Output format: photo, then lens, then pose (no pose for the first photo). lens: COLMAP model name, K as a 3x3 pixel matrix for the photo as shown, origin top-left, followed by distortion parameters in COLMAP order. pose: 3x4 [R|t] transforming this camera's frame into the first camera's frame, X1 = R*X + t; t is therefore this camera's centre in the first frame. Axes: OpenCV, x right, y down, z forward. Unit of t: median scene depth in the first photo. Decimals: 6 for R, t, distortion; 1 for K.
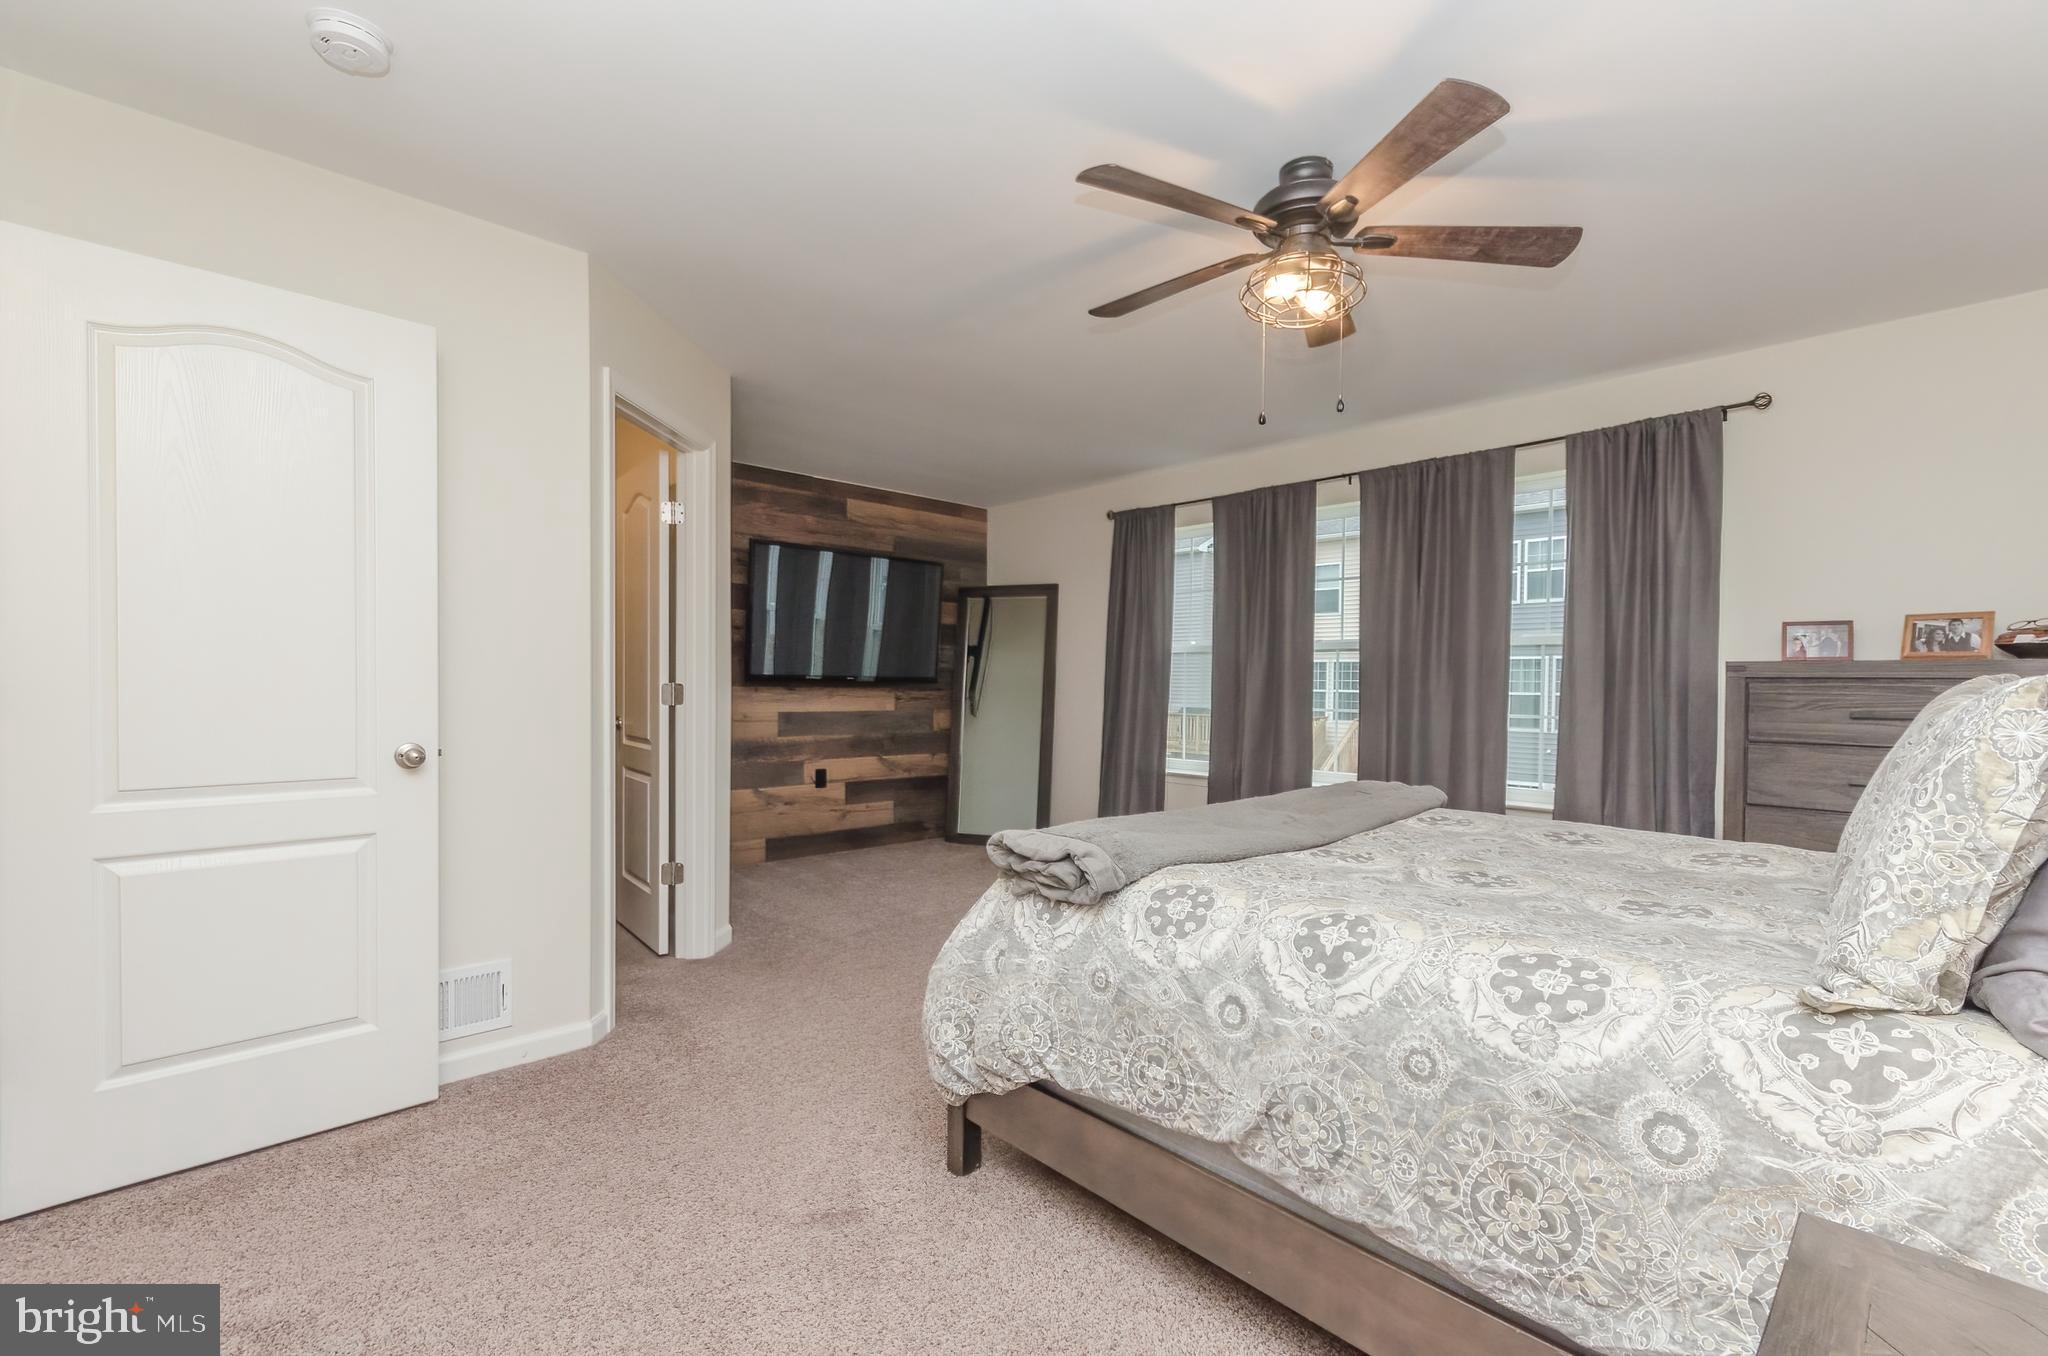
lens RADIAL K [[872.3, 0, 1024.0], [0, 872.3, 696.0], [0, 0, 1]] dist [0.003144, 0.000350]
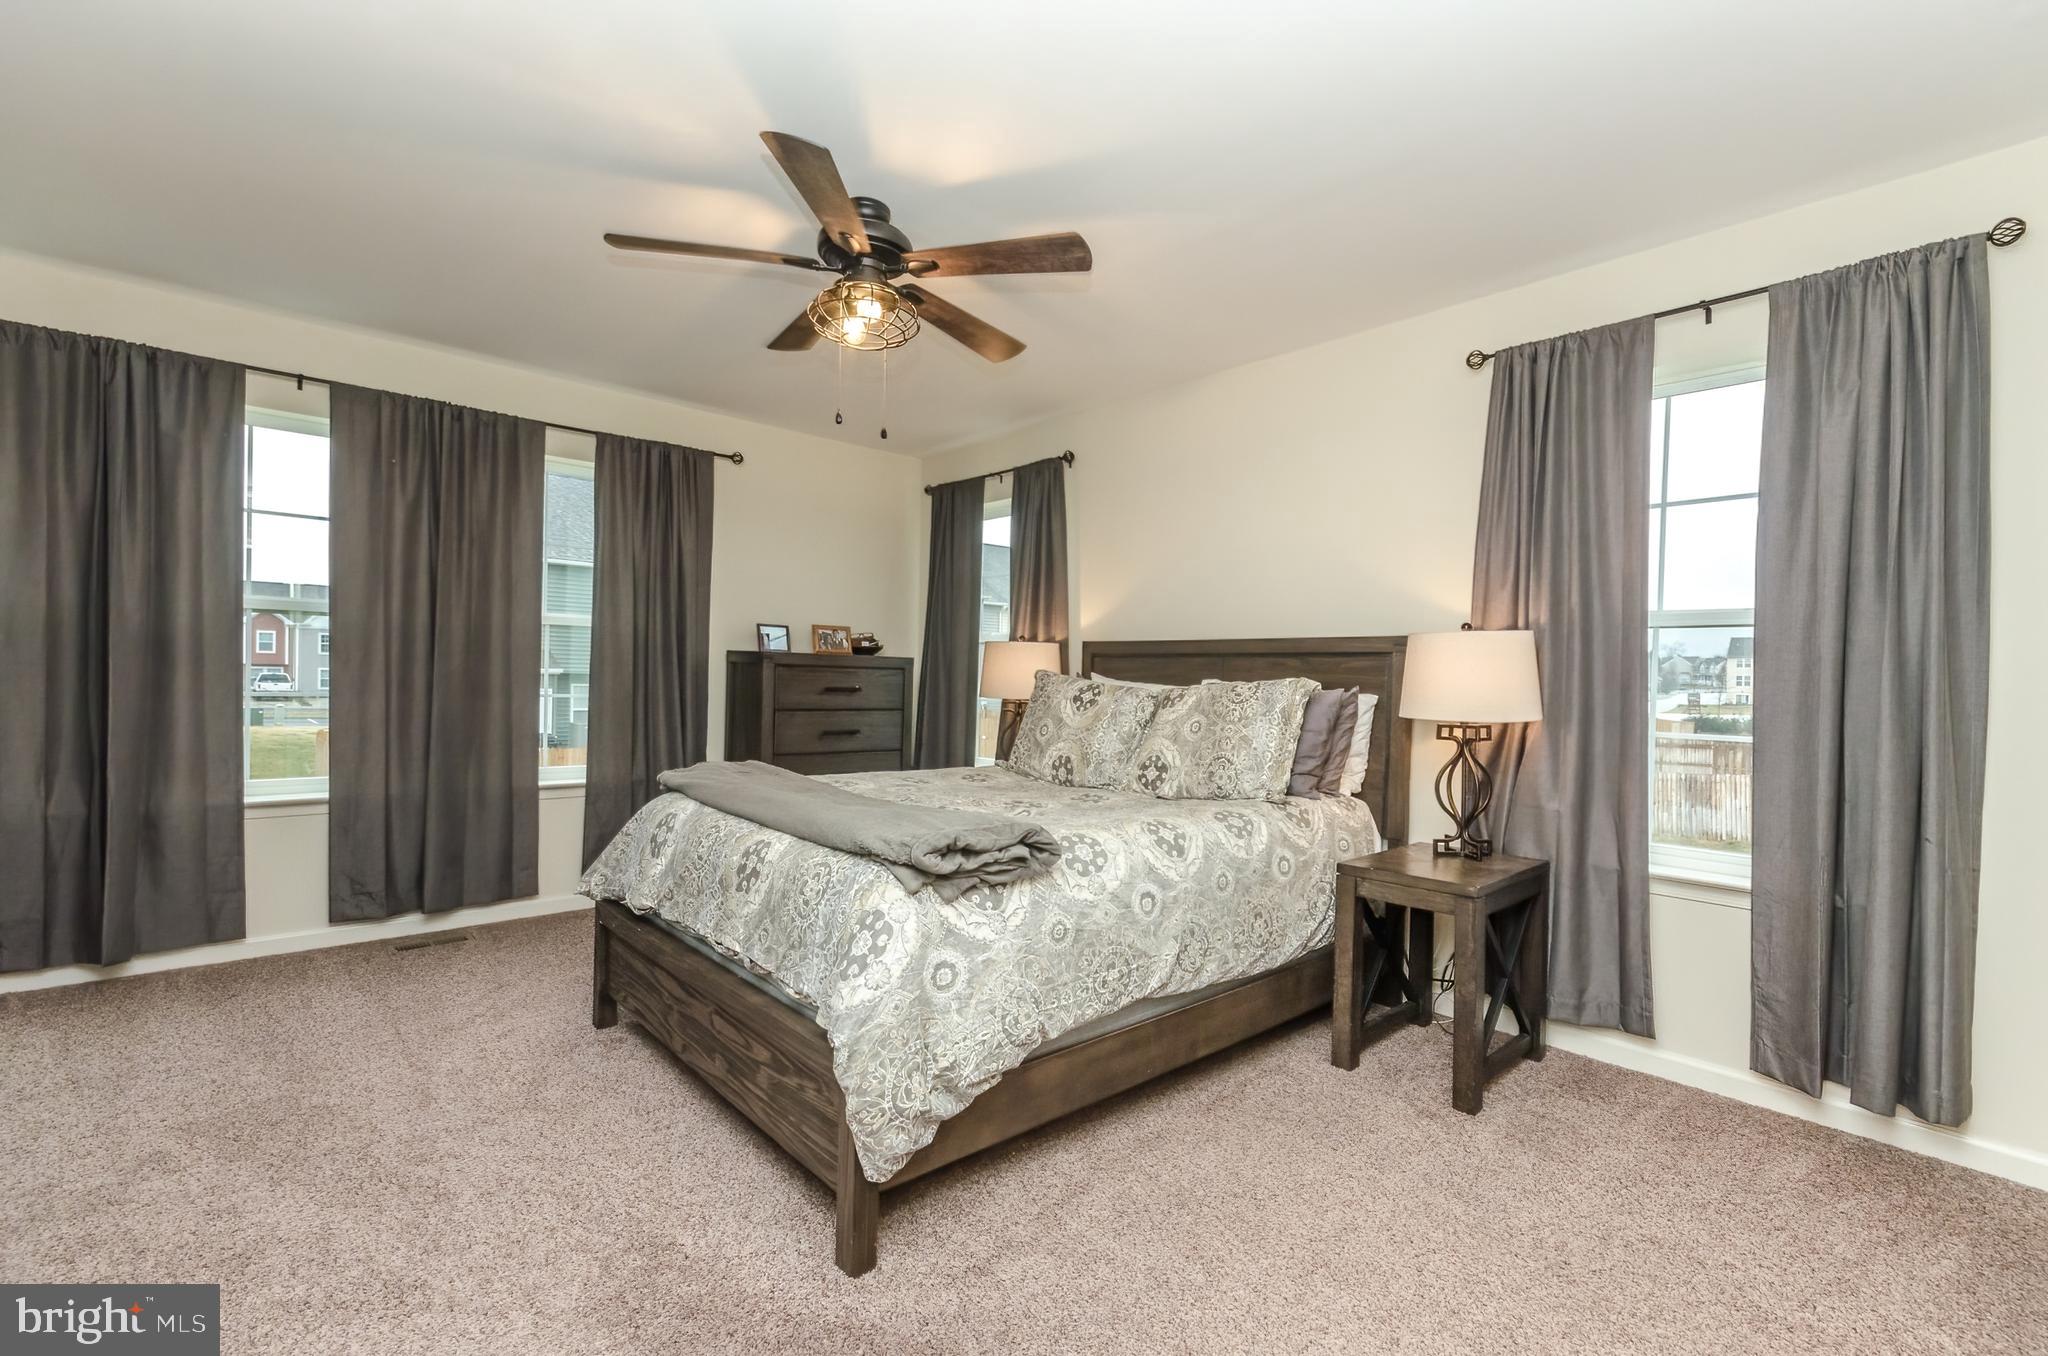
lens RADIAL K [[902.3, 0, 1053.9], [0, 902.3, 684.9], [0, 0, 1]] dist [0.000341, 0.000765]
pose [[0.022597, -0.014899, 0.999634, -0.584775], [-0.006590, 0.999865, 0.015051, -0.011910], [-0.999723, -0.006927, 0.022495, 0.516256]]
